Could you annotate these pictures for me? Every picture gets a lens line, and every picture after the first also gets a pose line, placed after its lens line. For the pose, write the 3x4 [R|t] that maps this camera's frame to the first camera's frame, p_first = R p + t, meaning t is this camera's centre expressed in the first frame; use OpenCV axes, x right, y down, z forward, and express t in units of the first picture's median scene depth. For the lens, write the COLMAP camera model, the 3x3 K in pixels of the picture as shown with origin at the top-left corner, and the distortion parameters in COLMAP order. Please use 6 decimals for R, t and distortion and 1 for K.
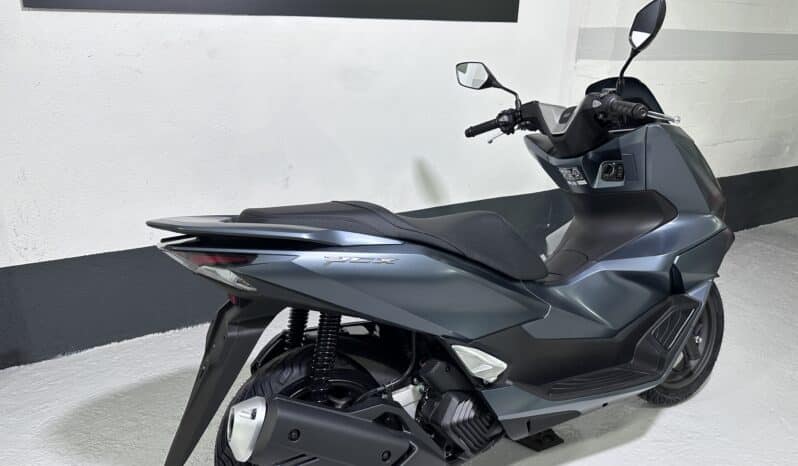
lens RADIAL K [[558.6, 0, 398.4], [0, 558.6, 238.1], [0, 0, 1]] dist [0.057470, -0.090939]
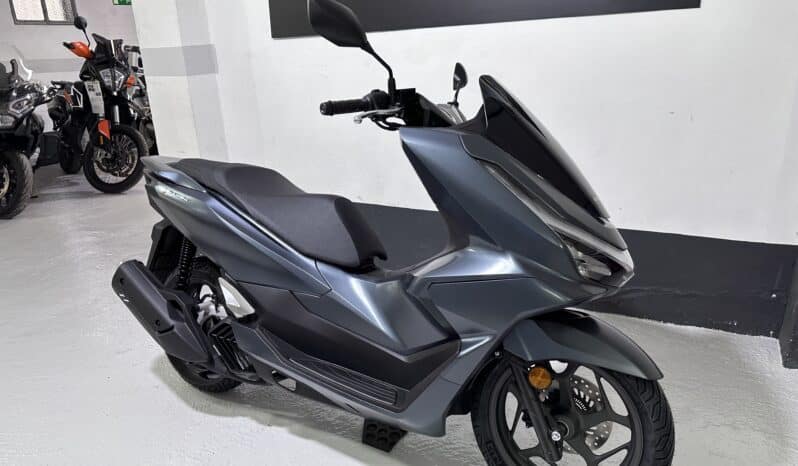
lens RADIAL K [[558.6, 0, 398.4], [0, 558.6, 238.1], [0, 0, 1]] dist [0.057470, -0.090939]
pose [[0.534935, 0.221248, -0.815410, 0.972984], [-0.231948, 0.966480, 0.110073, -0.100468], [0.812431, 0.130252, 0.568322, 0.398256]]
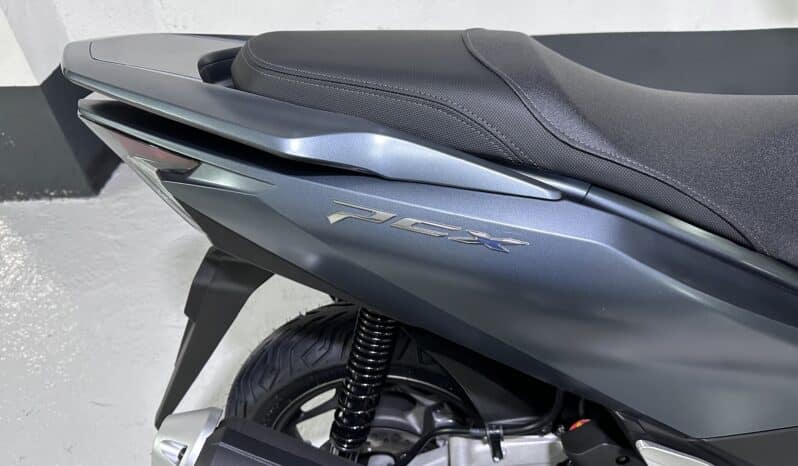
lens RADIAL K [[558.6, 0, 398.4], [0, 558.6, 238.1], [0, 0, 1]] dist [0.057470, -0.090939]
pose [[0.864389, 0.282250, -0.416133, 0.048836], [-0.104108, 0.910119, 0.401055, -0.067968], [0.491928, -0.303345, 0.816081, 0.427957]]
